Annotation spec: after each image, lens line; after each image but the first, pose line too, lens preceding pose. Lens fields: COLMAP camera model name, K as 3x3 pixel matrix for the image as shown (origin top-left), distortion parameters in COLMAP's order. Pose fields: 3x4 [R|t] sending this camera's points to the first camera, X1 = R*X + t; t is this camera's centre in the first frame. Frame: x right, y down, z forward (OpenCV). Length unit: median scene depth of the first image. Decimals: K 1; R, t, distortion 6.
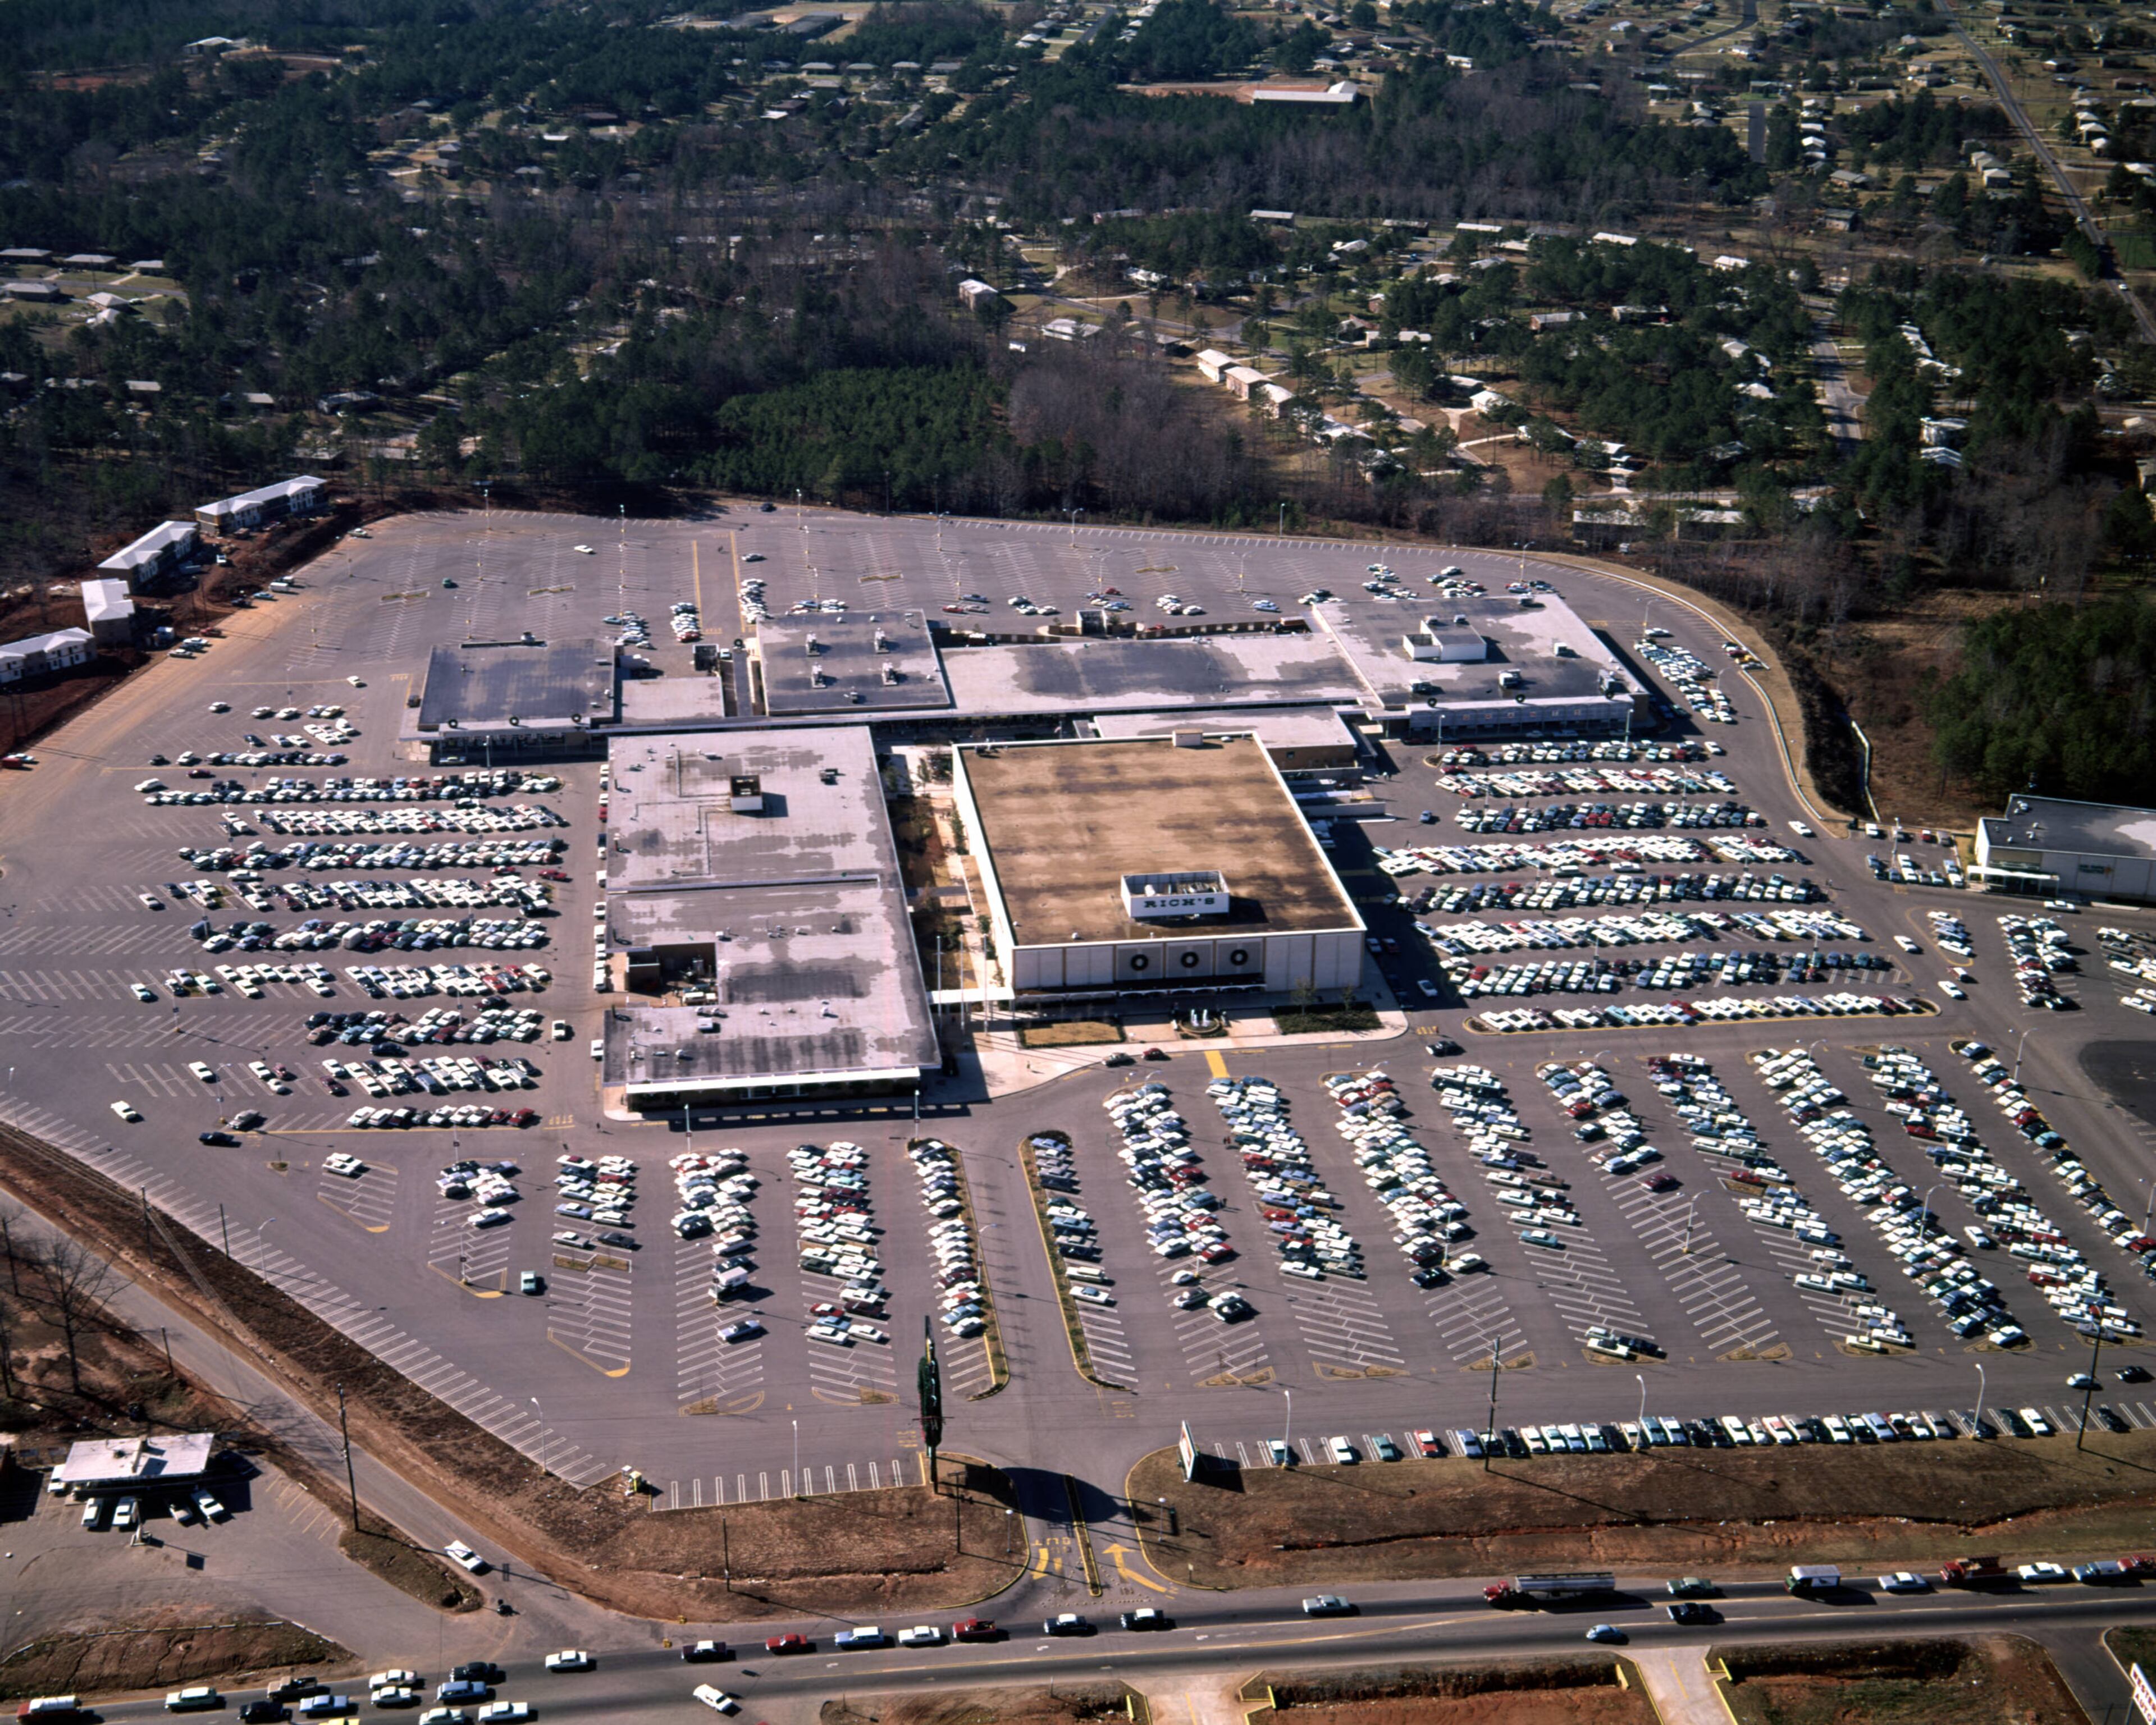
lens RADIAL K [[2782.3, 0, 1078.0], [0, 2782.3, 862.5], [0, 0, 1]] dist [0.034822, -0.229491]
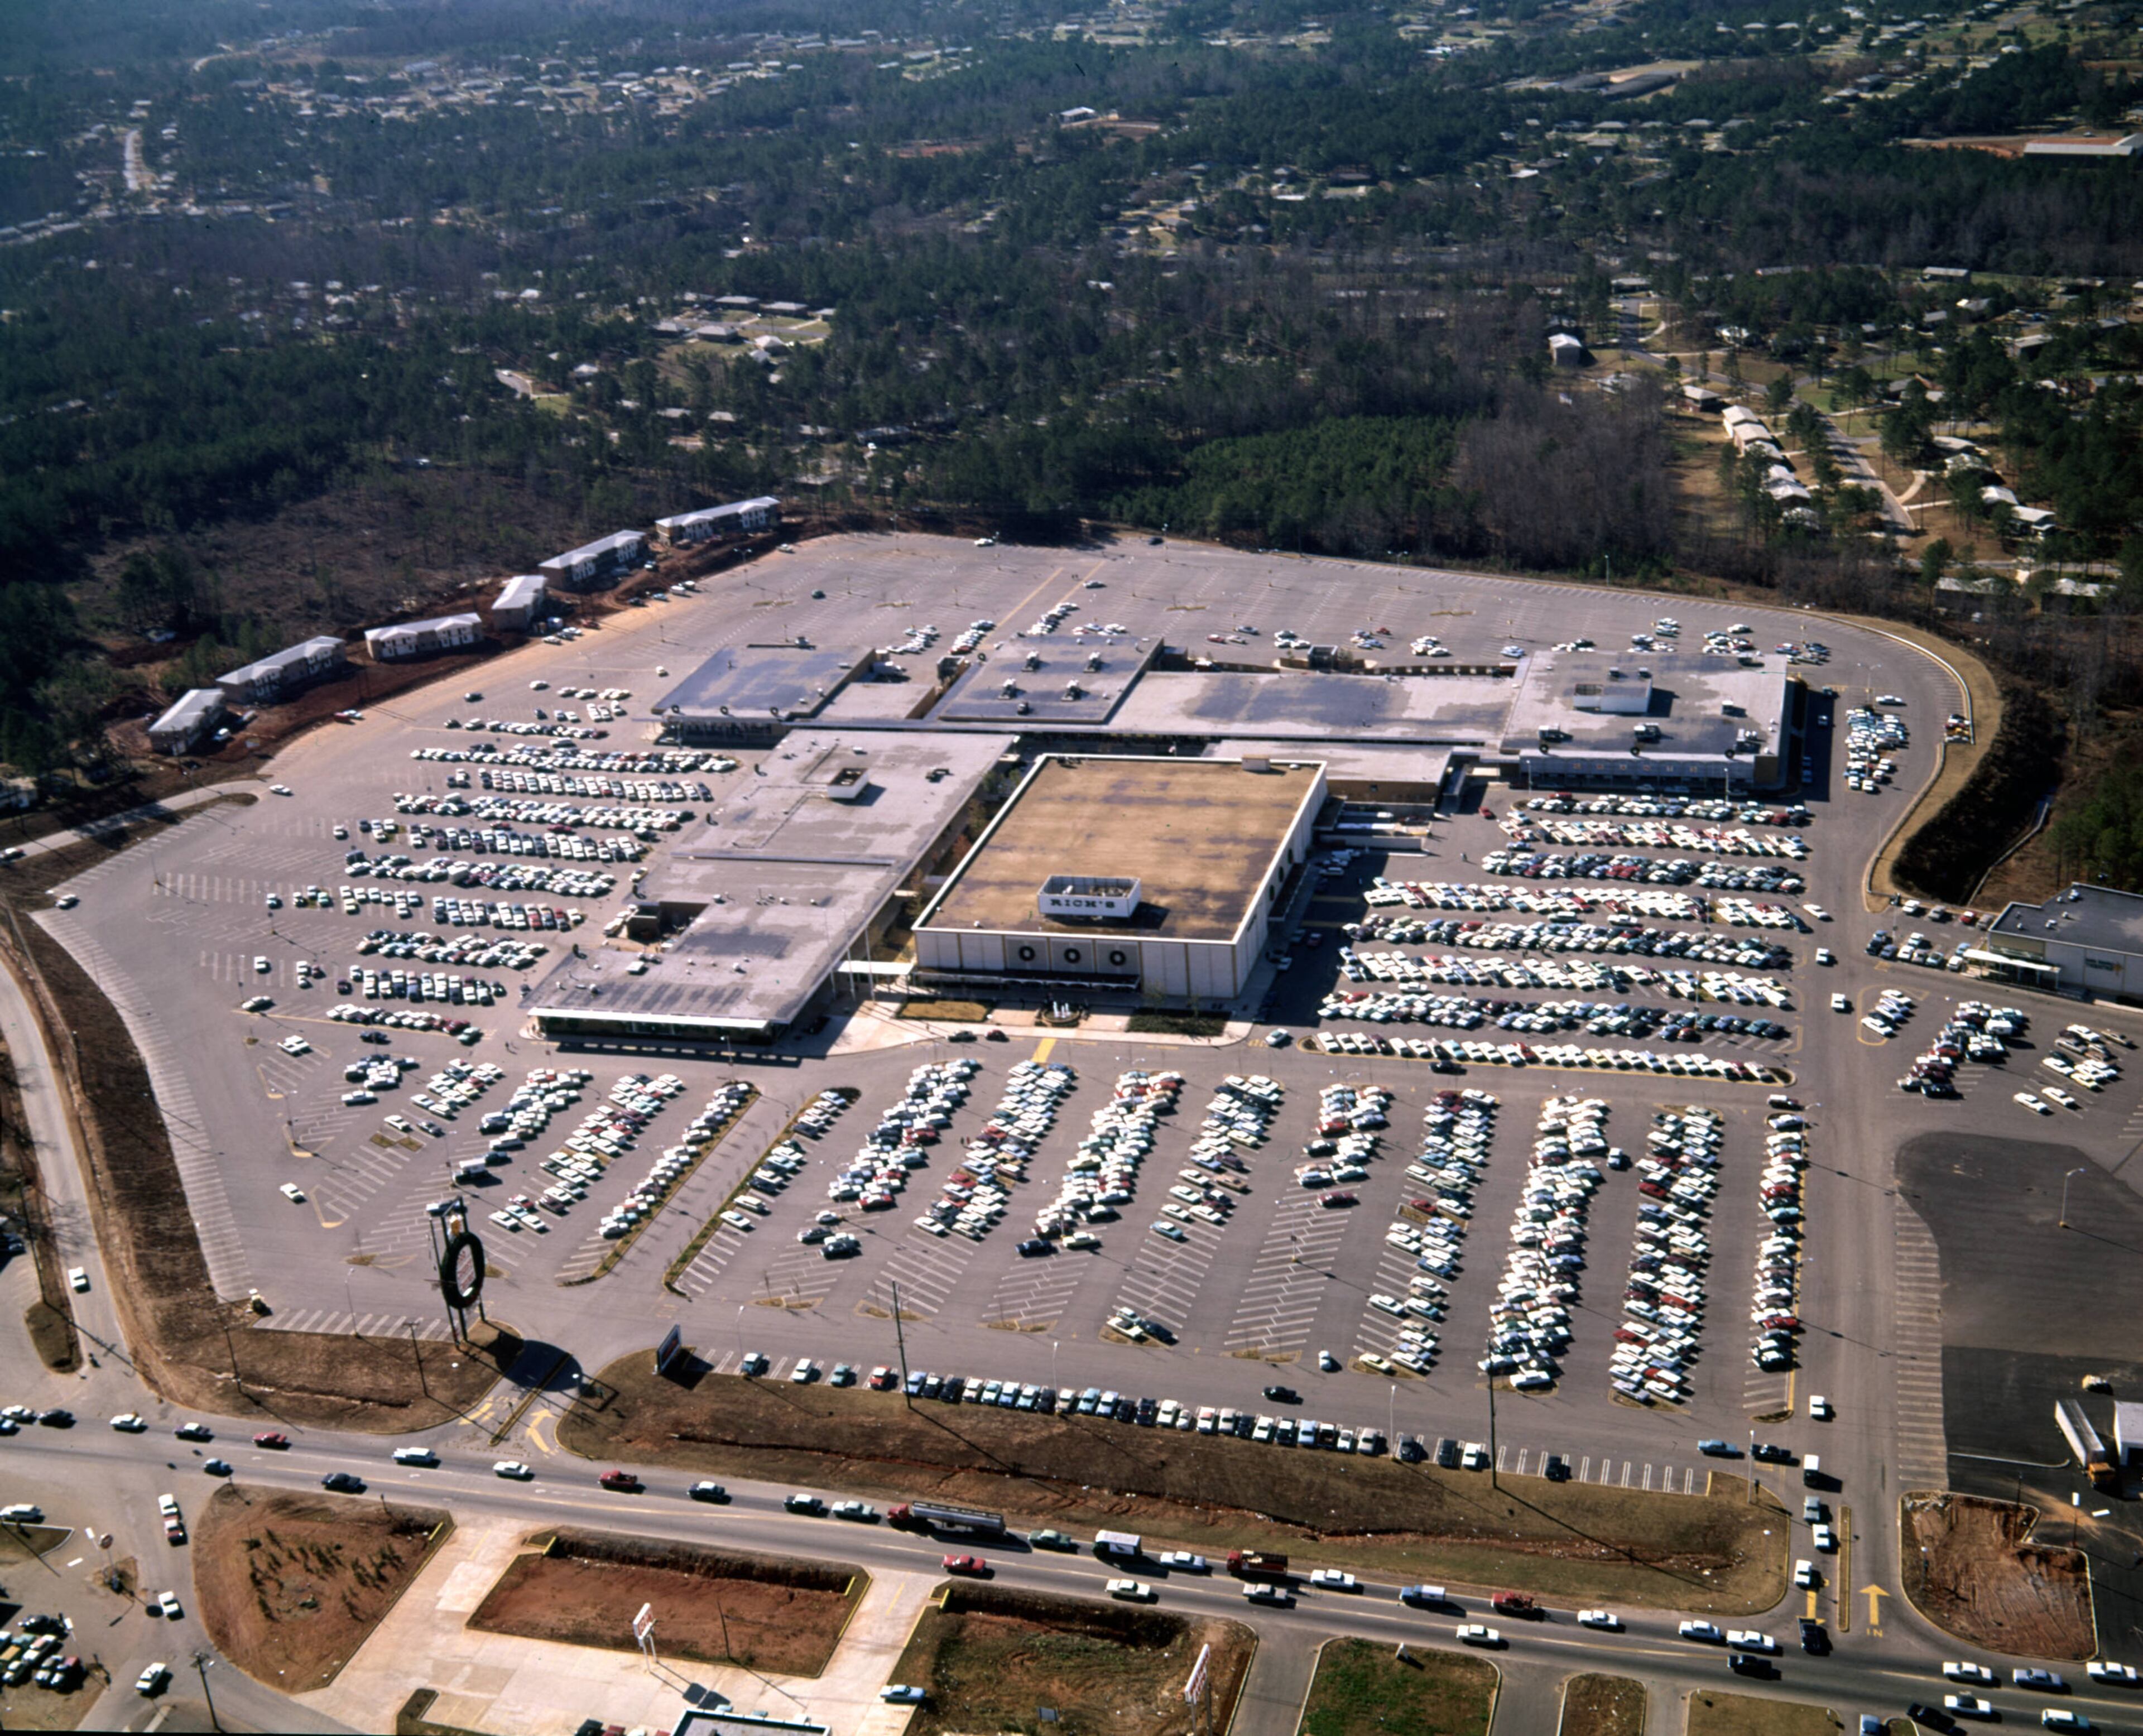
lens RADIAL K [[2795.2, 0, 1071.5], [0, 2795.2, 868.0], [0, 0, 1]] dist [-0.001994, -0.074693]
pose [[0.922515, 0.082664, -0.377005, 0.394704], [-0.089732, 0.995965, -0.001191, 0.002259], [0.375386, 0.034928, 0.926210, 0.000221]]
